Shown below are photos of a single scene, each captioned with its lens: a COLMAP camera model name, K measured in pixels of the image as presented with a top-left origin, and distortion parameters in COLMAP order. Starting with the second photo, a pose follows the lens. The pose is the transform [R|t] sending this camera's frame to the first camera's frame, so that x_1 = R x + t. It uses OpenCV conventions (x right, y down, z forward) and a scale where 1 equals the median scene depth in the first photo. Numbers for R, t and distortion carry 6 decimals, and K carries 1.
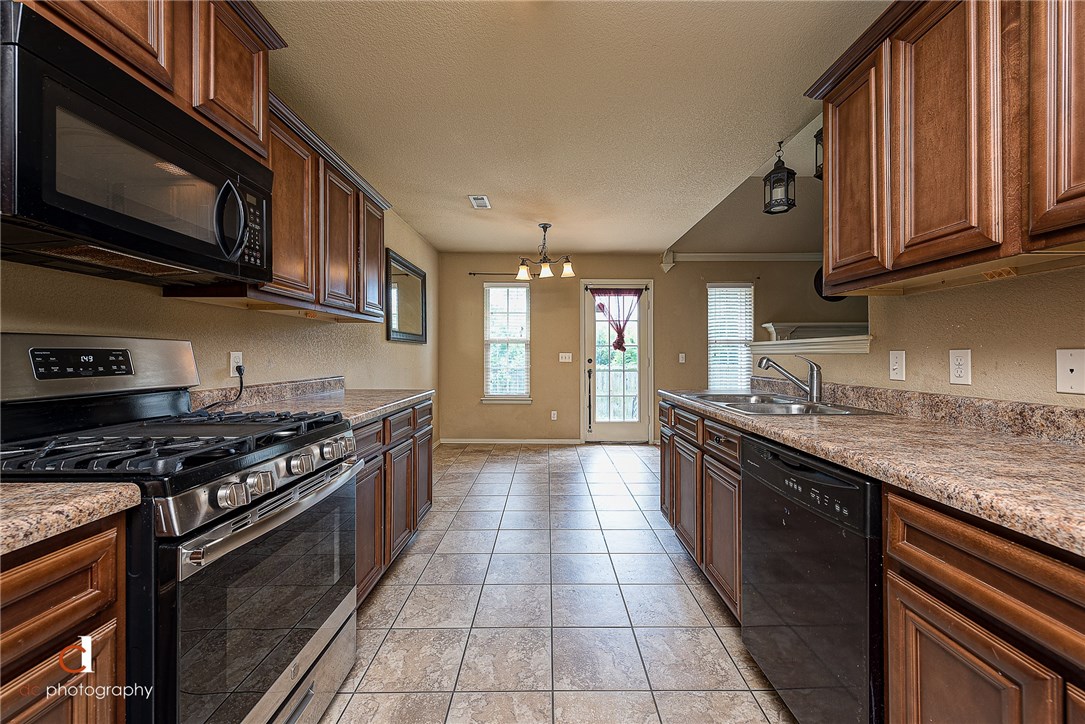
lens RADIAL K [[426.0, 0, 540.6], [0, 426.0, 356.6], [0, 0, 1]] dist [0.005719, -0.001439]
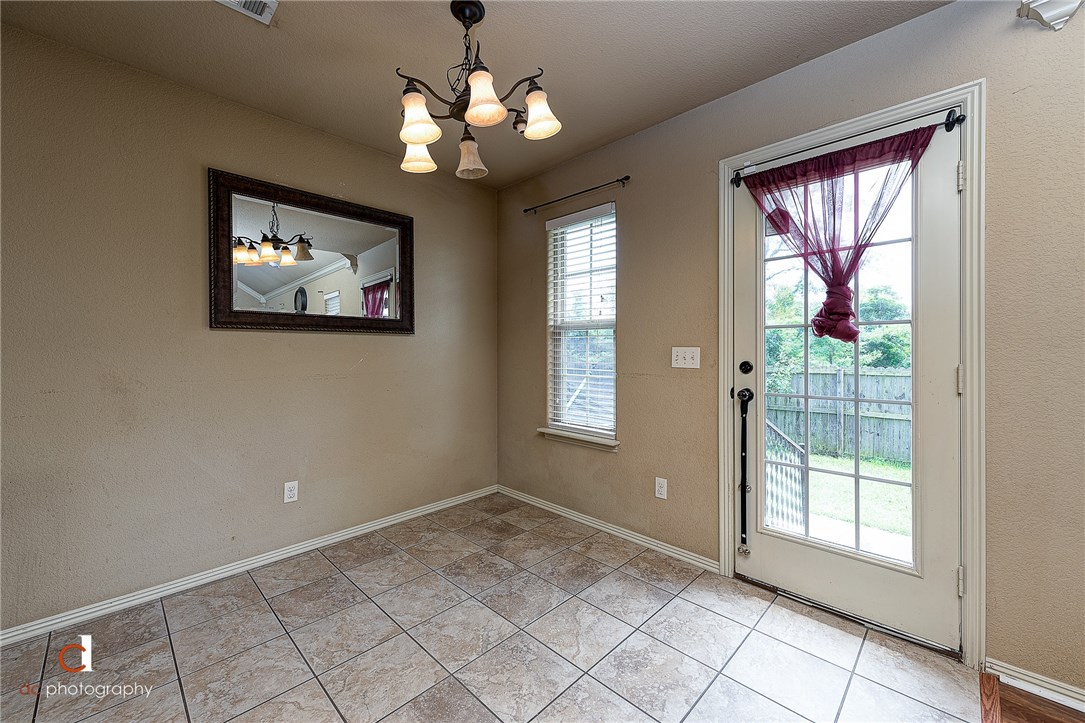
lens RADIAL K [[426.0, 0, 543.4], [0, 426.0, 356.0], [0, 0, 1]] dist [0.005719, -0.001439]
pose [[0.721779, 0.006511, -0.692093, 0.513904], [-0.001456, 0.999968, 0.007889, -0.005996], [0.692122, -0.004686, 0.721766, 1.231919]]
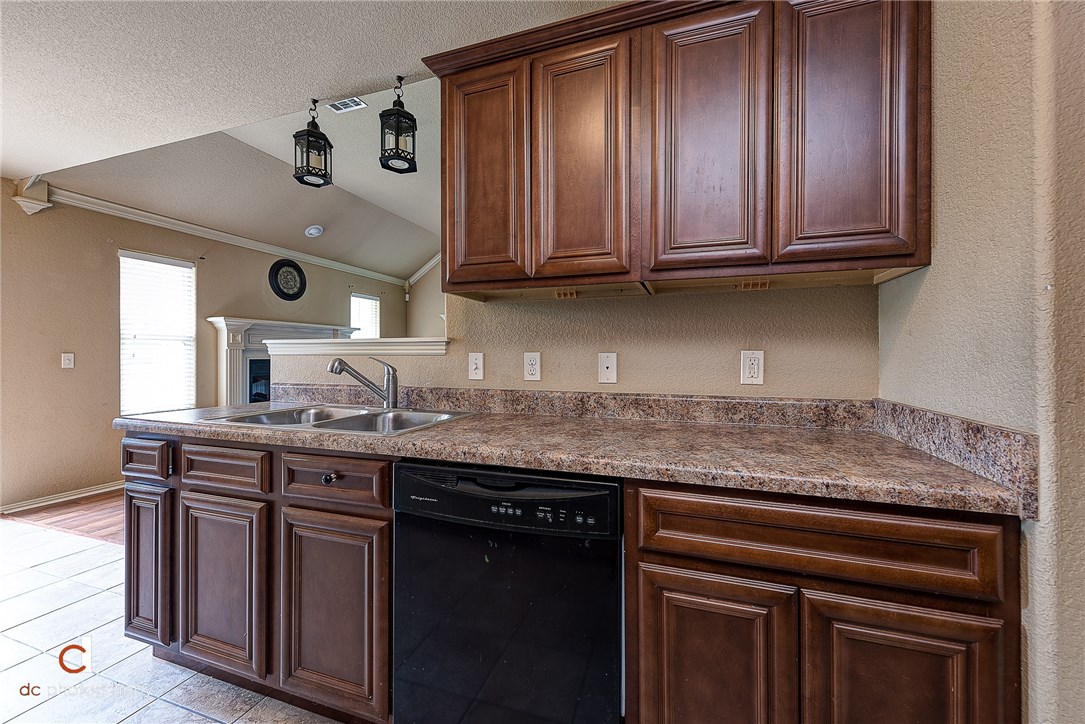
lens RADIAL K [[431.4, 0, 533.9], [0, 431.4, 355.9], [0, 0, 1]] dist [0.008155, -0.000212]
pose [[0.324140, 0.003185, 0.946004, -0.095879], [0.000644, 0.999993, -0.003588, -0.001050], [-0.946009, 0.001772, 0.324136, 0.316472]]
